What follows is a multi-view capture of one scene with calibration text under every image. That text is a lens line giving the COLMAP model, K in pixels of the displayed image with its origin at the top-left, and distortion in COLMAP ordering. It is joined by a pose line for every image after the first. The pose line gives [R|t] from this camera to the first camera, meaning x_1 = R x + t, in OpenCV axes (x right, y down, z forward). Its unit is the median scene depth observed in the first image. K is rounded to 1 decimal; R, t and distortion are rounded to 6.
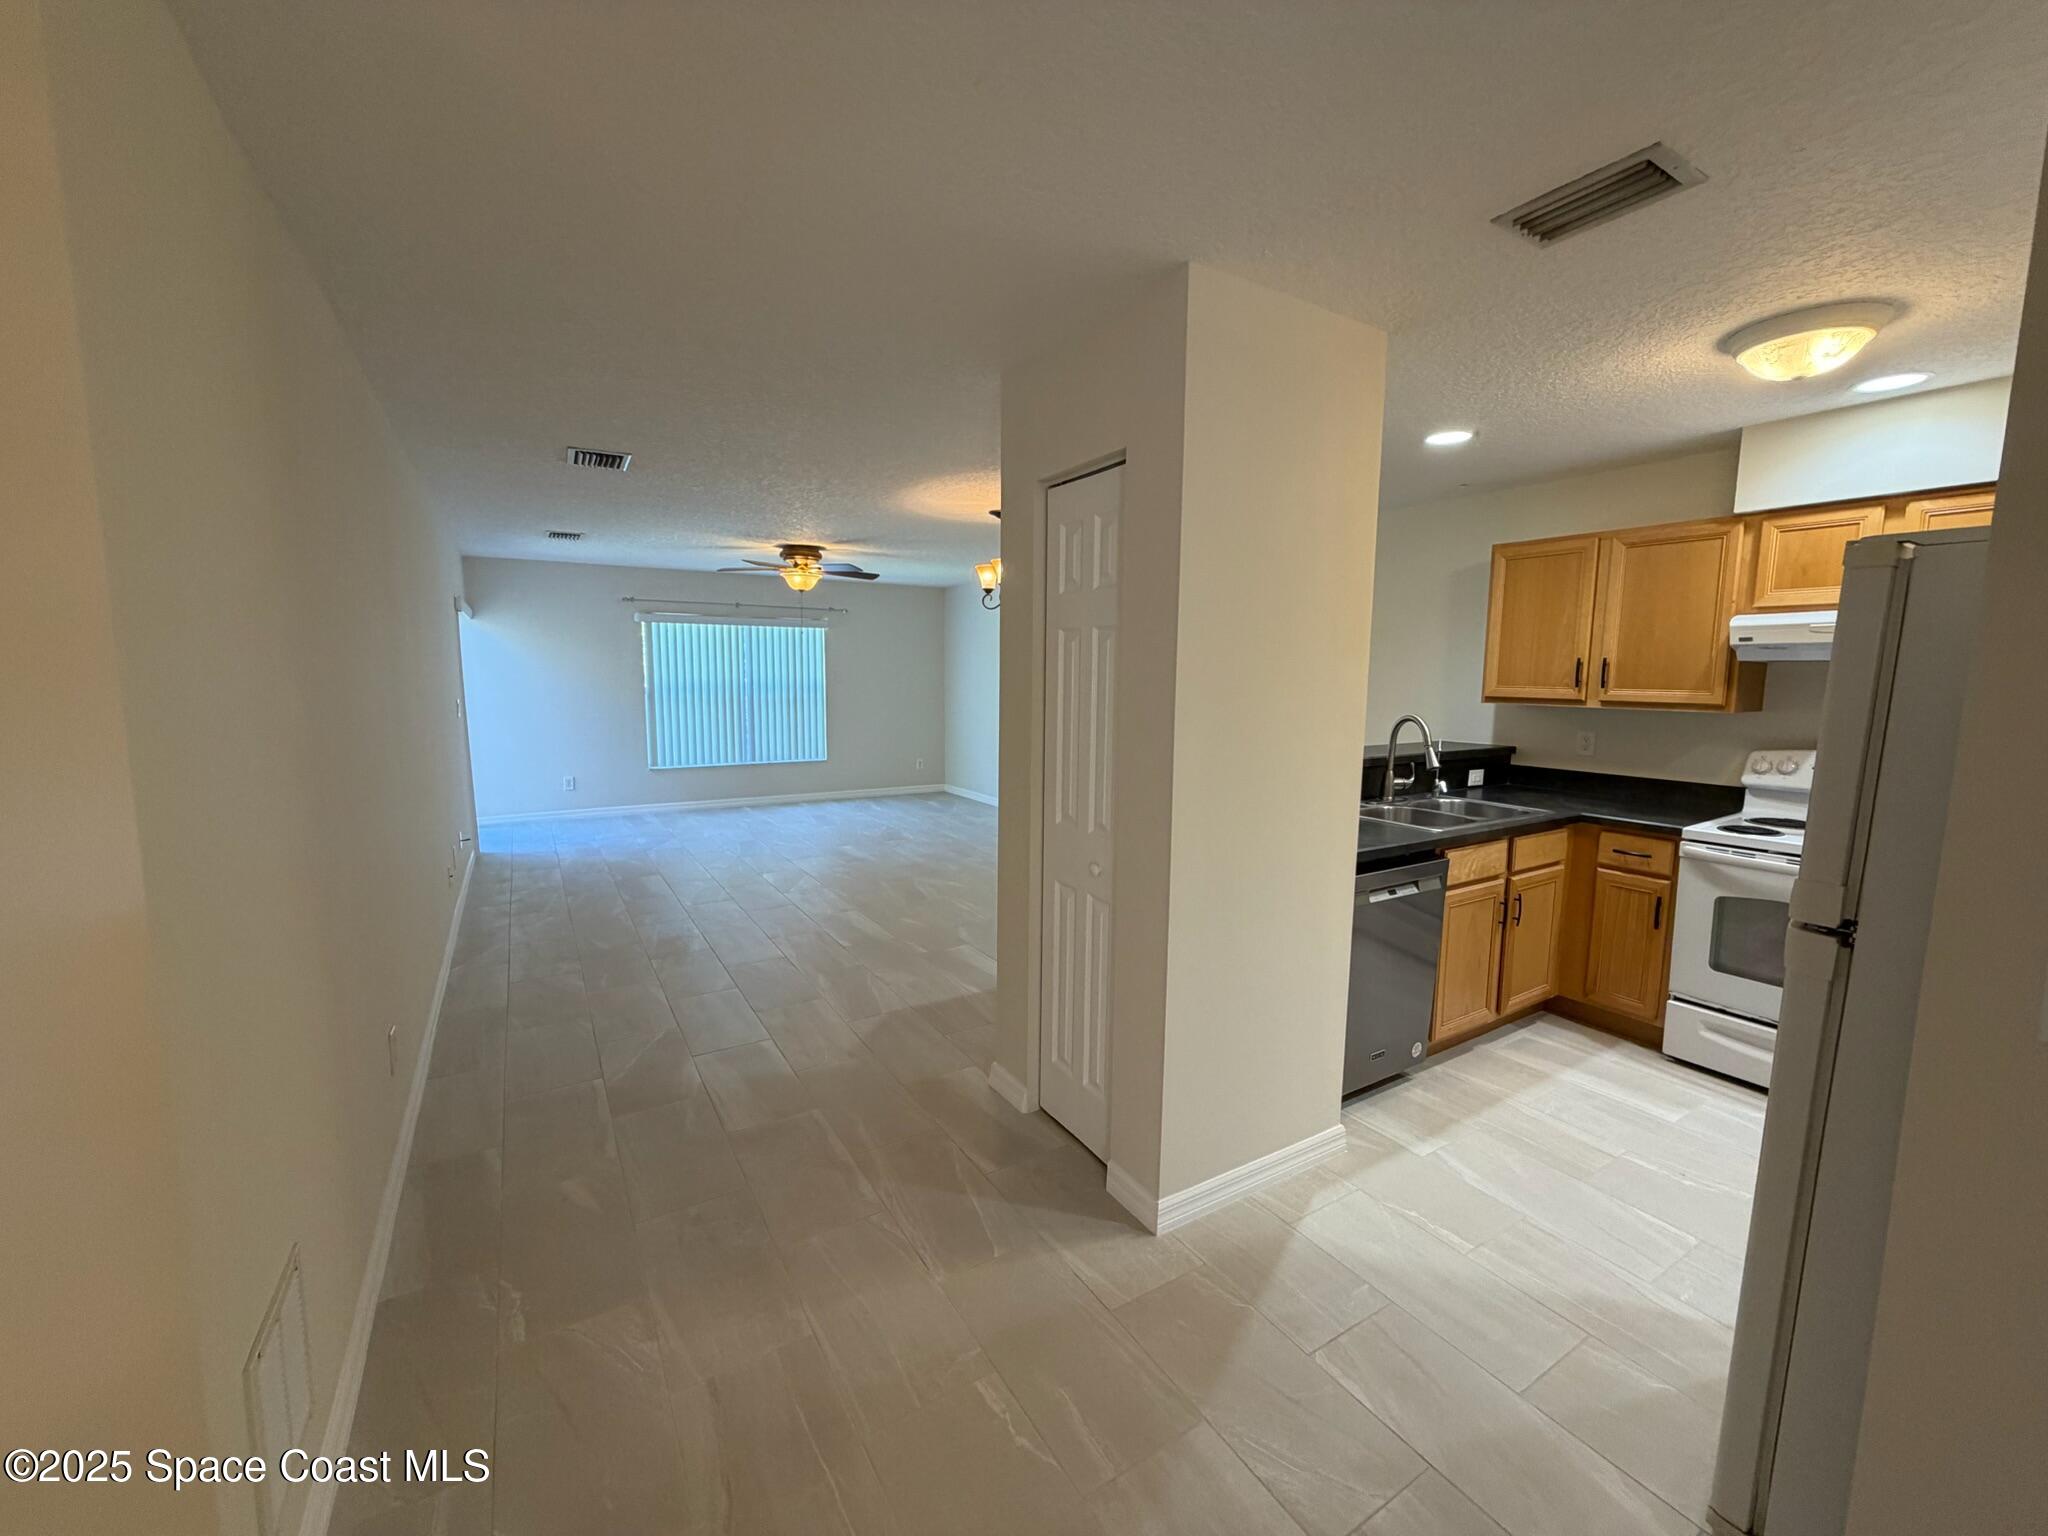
lens RADIAL K [[819.9, 0, 1021.8], [0, 819.9, 765.8], [0, 0, 1]] dist [-0.000081, 0.000318]
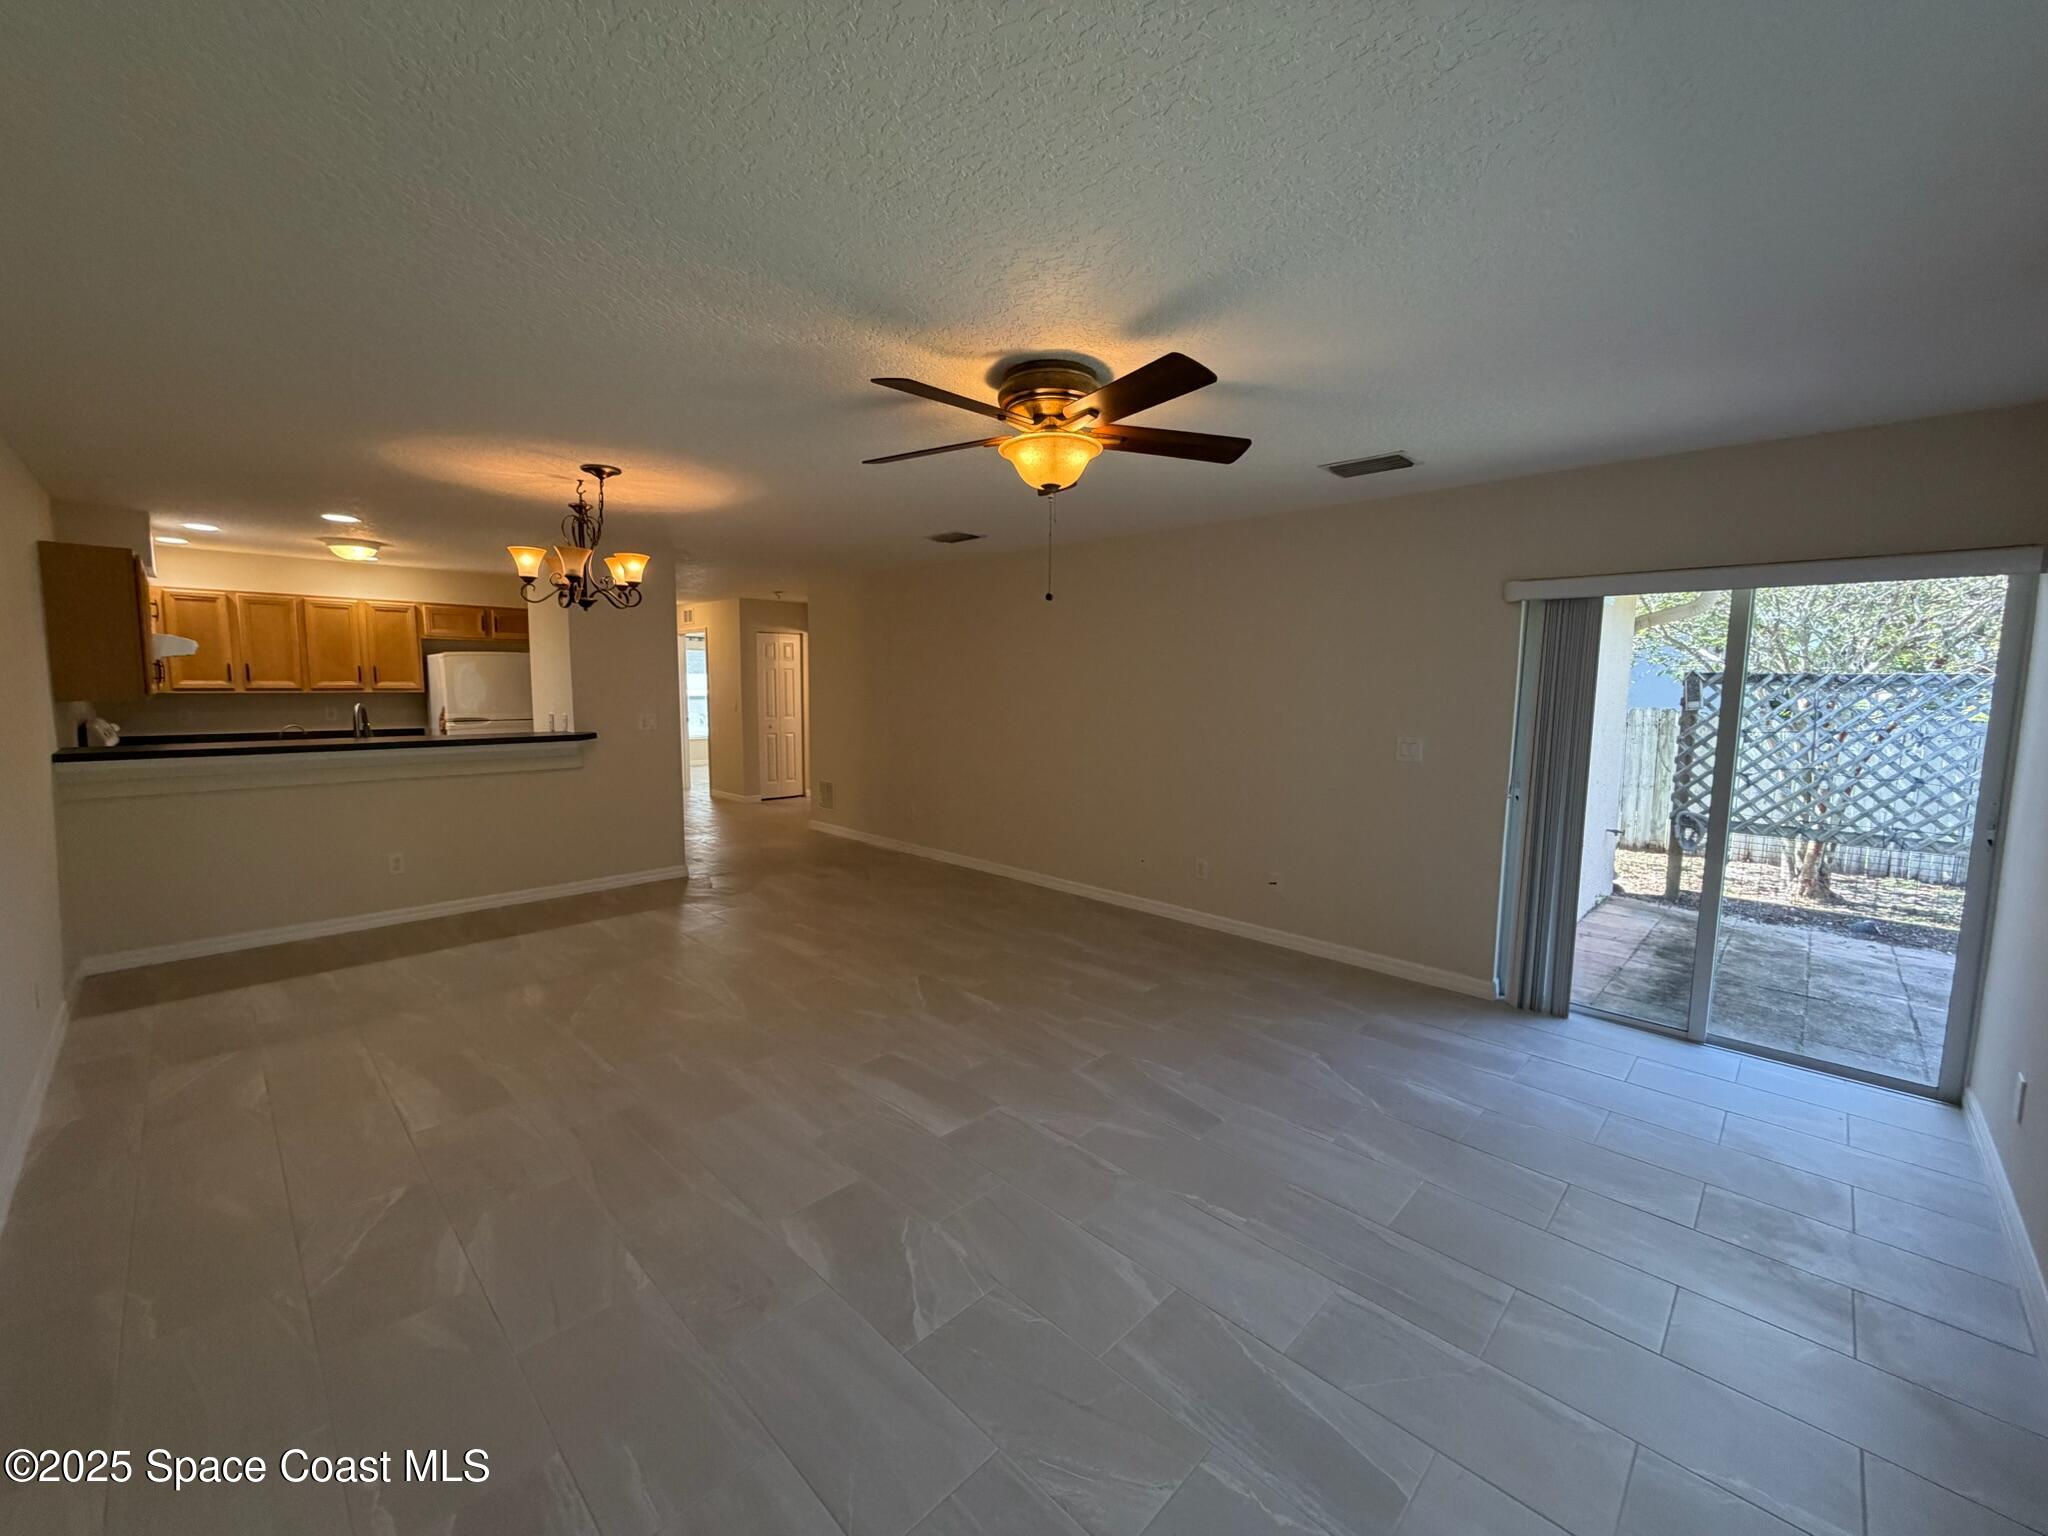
lens RADIAL K [[819.9, 0, 1021.8], [0, 819.9, 765.8], [0, 0, 1]] dist [-0.000081, 0.000318]
pose [[-0.966919, 0.010404, -0.254872, -0.424965], [-0.046652, 0.975103, 0.216791, -0.315684], [0.250782, 0.221510, -0.942360, 2.599646]]
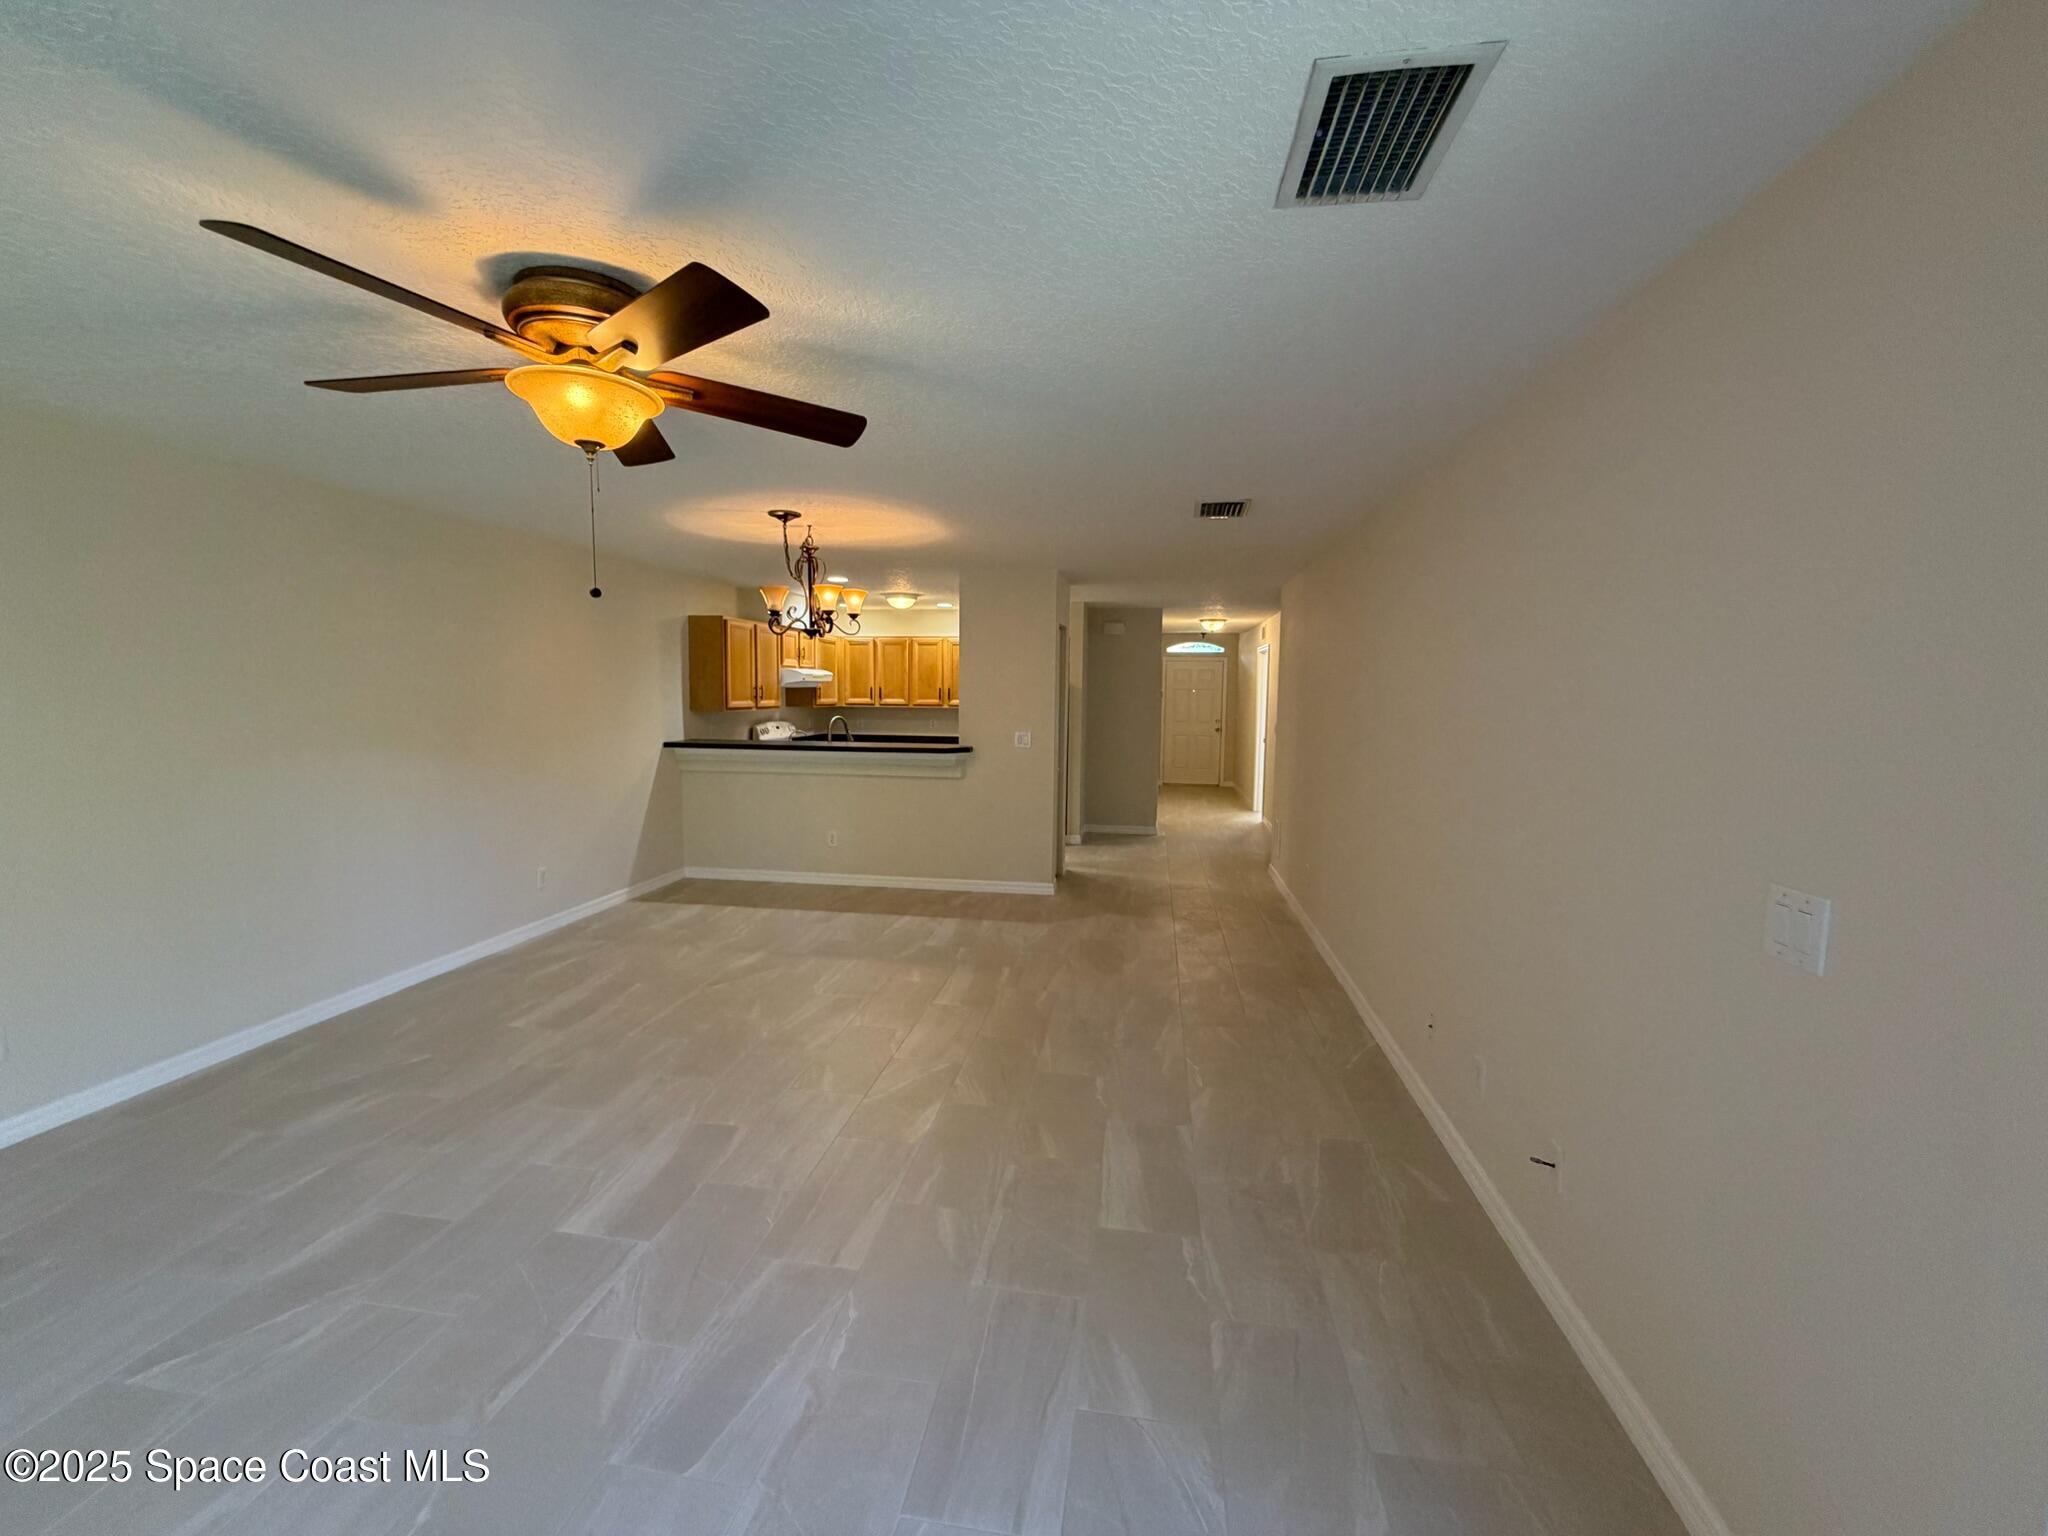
lens RADIAL K [[819.9, 0, 1021.8], [0, 819.9, 765.8], [0, 0, 1]] dist [-0.000081, 0.000318]
pose [[-0.767838, -0.072806, 0.636494, -1.101073], [0.061053, 0.980684, 0.185828, -0.279479], [-0.637728, 0.181546, -0.748561, 2.194762]]
